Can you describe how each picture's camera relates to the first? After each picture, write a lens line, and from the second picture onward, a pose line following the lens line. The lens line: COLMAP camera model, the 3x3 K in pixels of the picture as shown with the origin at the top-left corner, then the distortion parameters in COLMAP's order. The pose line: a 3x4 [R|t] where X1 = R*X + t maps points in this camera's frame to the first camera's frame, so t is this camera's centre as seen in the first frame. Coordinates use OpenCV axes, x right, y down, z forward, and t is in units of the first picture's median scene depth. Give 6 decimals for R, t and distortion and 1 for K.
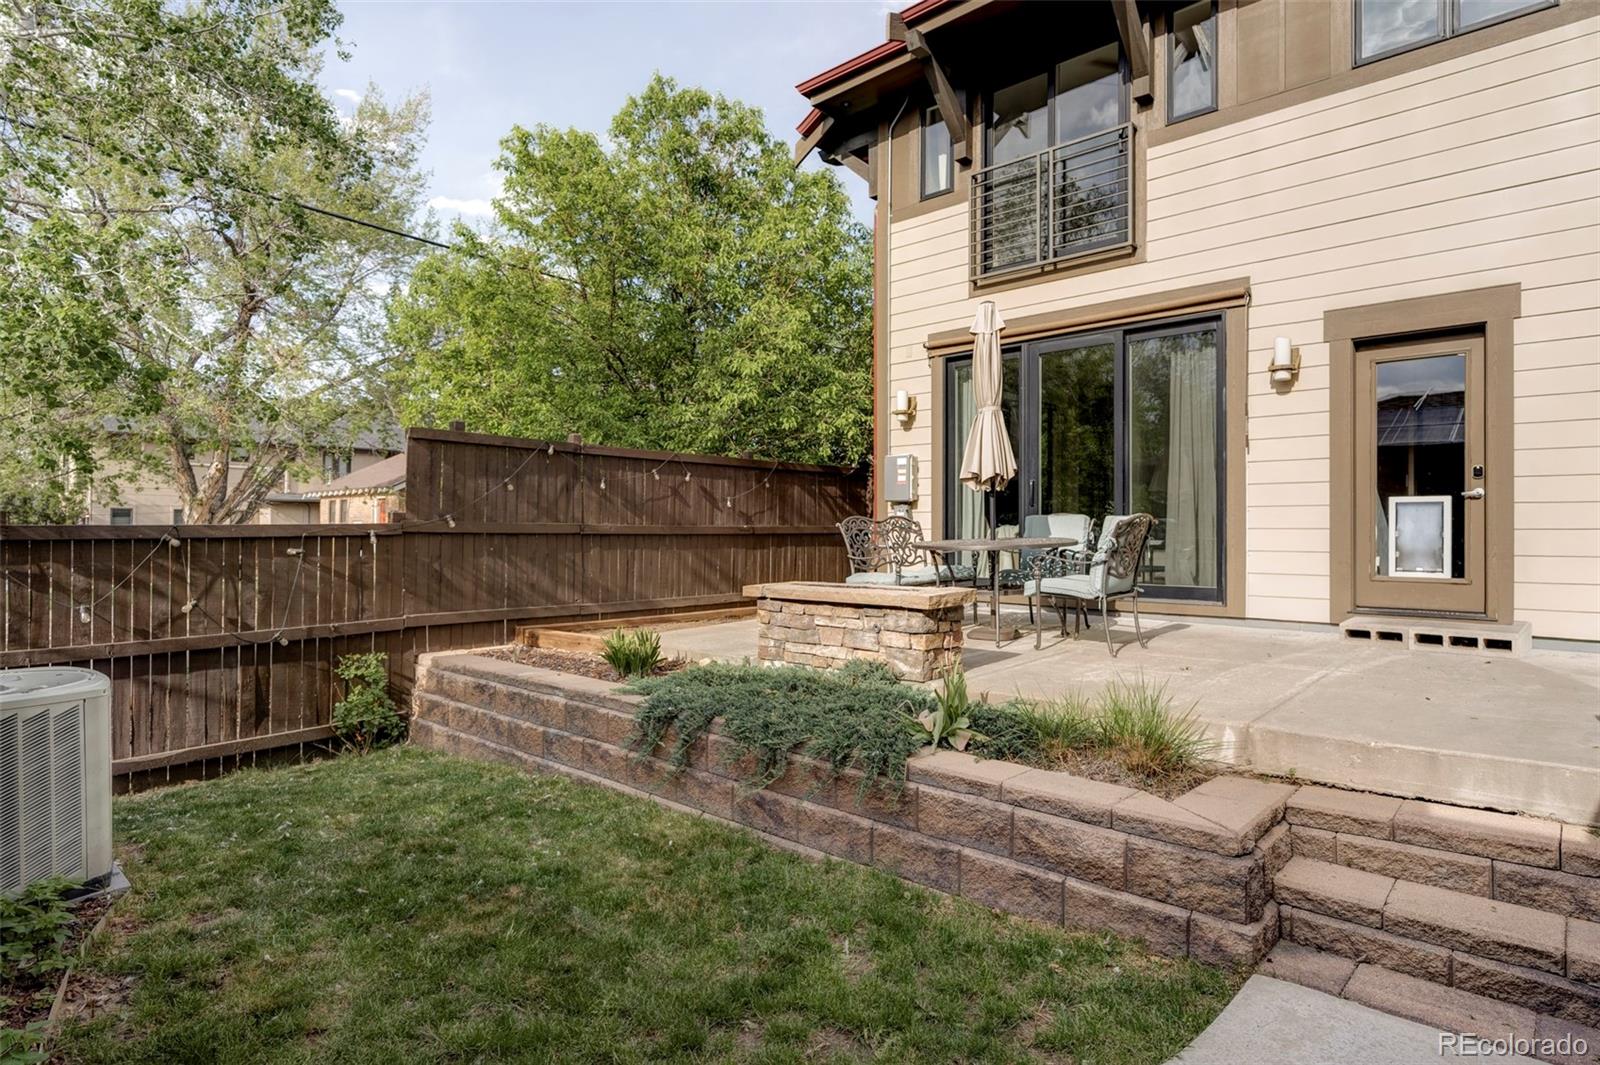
lens RADIAL K [[877.1, 0, 800.0], [0, 877.1, 532.5], [0, 0, 1]] dist [0.000897, 0.000666]
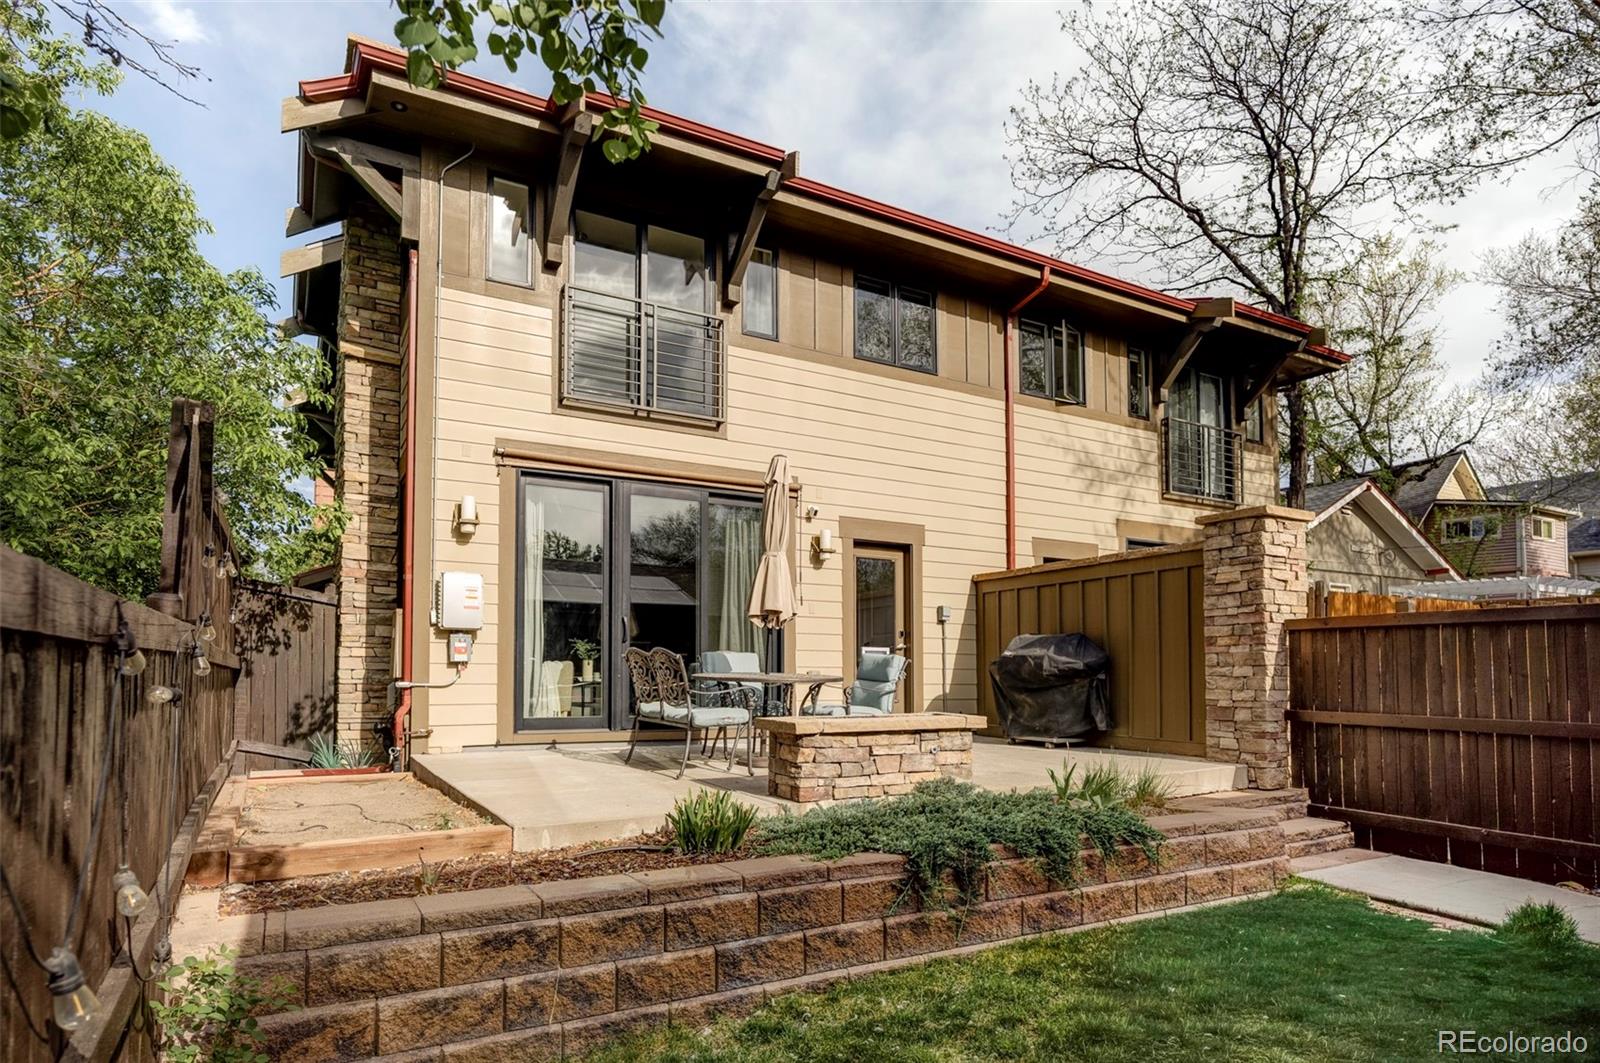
lens RADIAL K [[887.5, 0, 797.9], [0, 887.5, 641.8], [0, 0, 1]] dist [-0.002093, -0.000723]
pose [[0.307538, 0.039049, 0.950734, -0.819776], [0.000005, 0.999158, -0.041040, 0.014036], [-0.951536, 0.012627, 0.307278, 0.640037]]
